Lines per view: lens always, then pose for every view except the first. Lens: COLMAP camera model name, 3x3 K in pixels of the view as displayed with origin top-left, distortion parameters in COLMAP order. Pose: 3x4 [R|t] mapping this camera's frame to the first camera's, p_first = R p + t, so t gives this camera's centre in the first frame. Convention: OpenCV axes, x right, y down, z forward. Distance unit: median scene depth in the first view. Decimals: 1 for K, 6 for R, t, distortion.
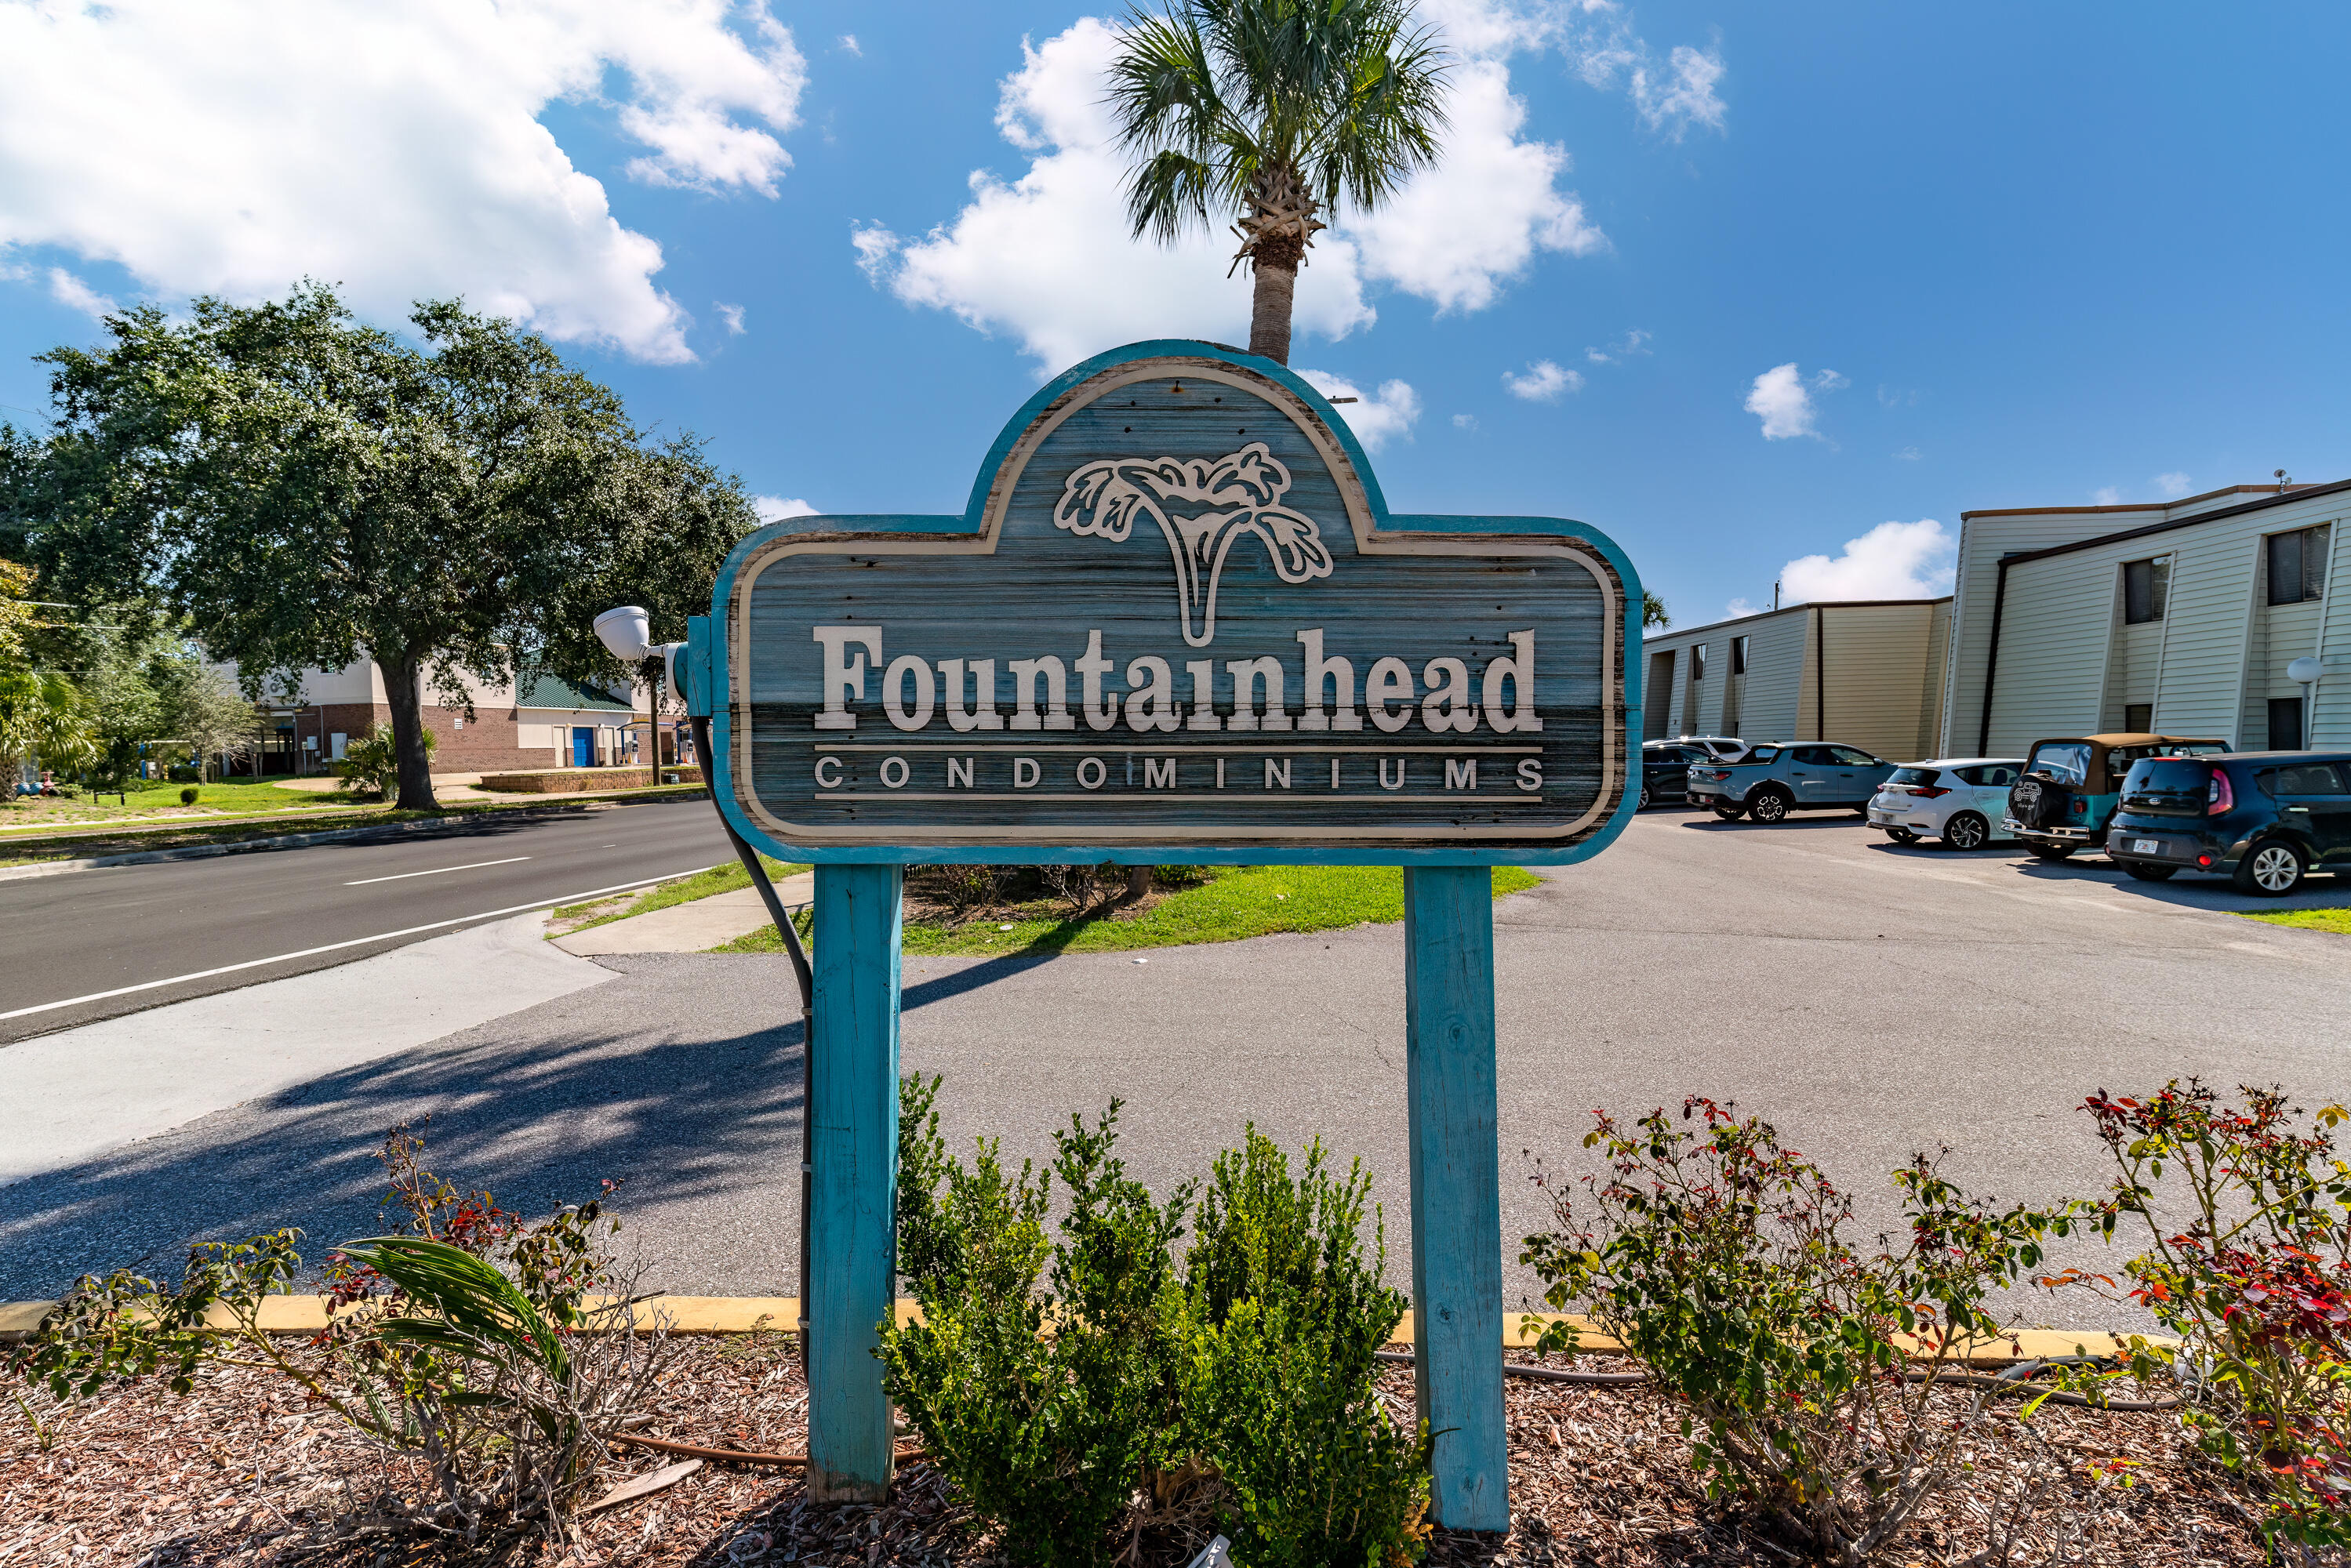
lens RADIAL K [[1140.0, 0, 1165.1], [0, 1140.0, 764.7], [0, 0, 1]] dist [0.004367, 0.000300]
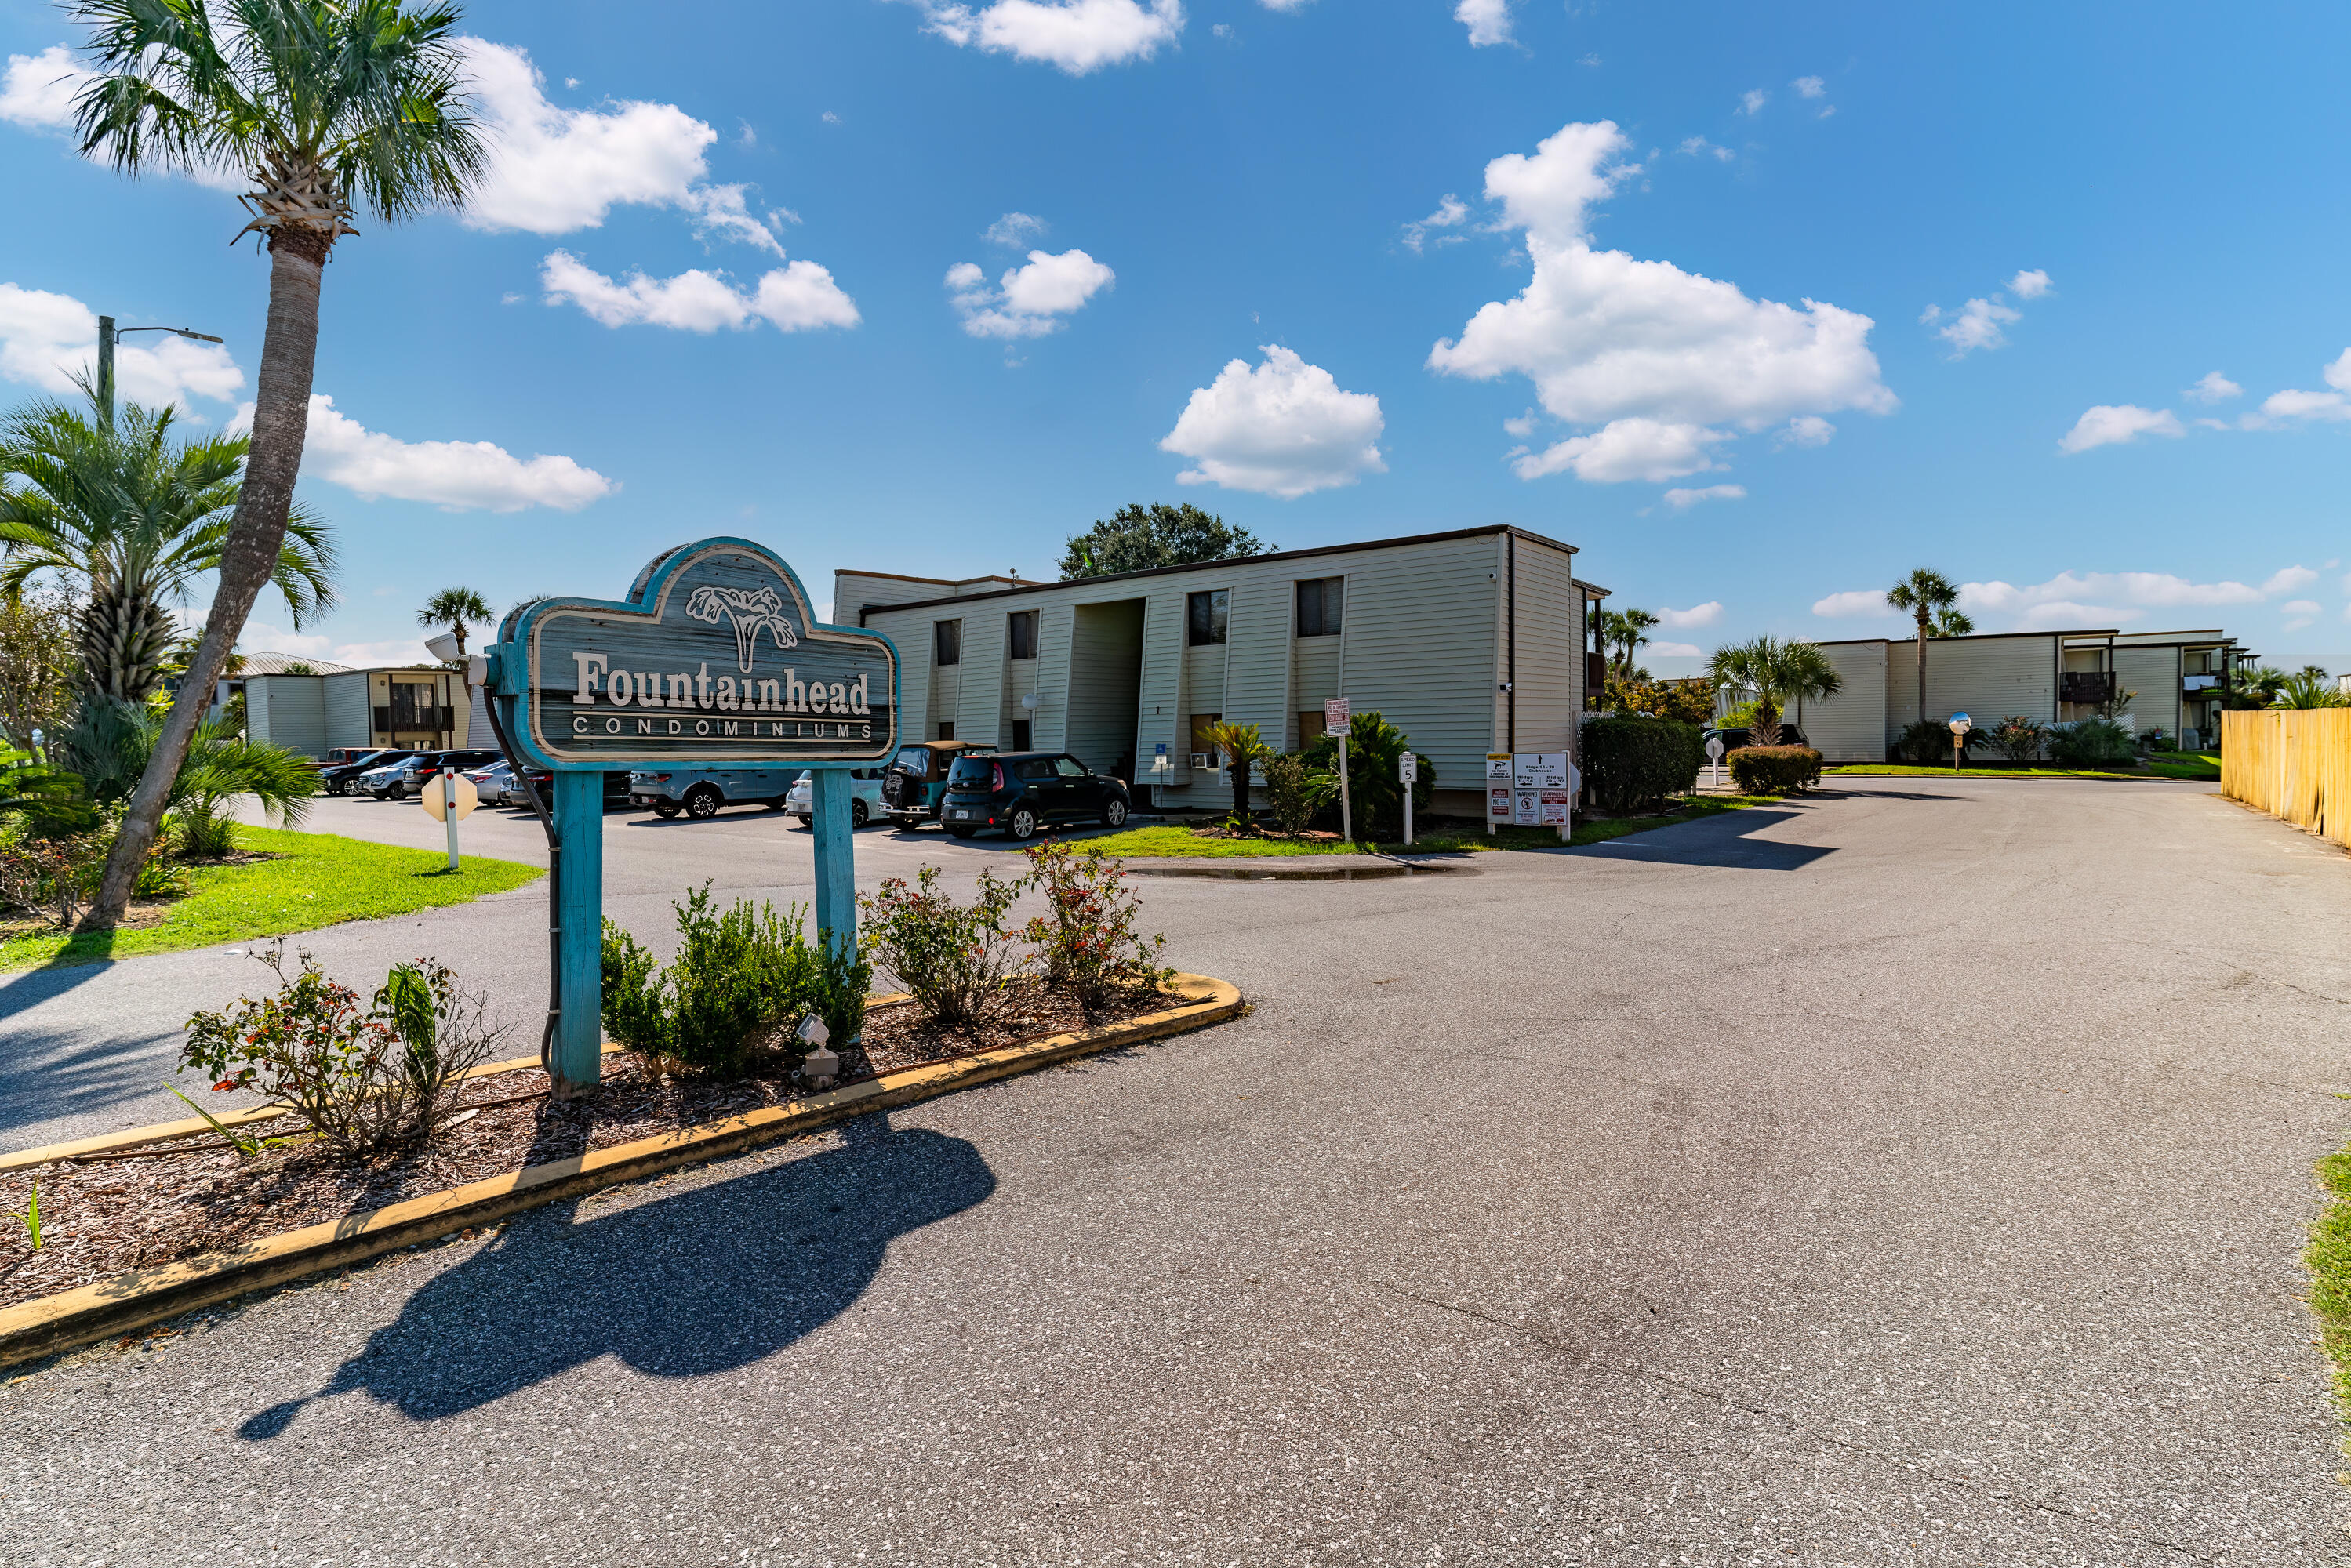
lens RADIAL K [[1140.0, 0, 1165.1], [0, 1140.0, 764.7], [0, 0, 1]] dist [0.004367, 0.000300]
pose [[0.614635, -0.008047, 0.788771, -1.254463], [0.016328, 0.999863, -0.002523, 0.099037], [-0.788643, 0.014430, 0.614682, -1.057622]]
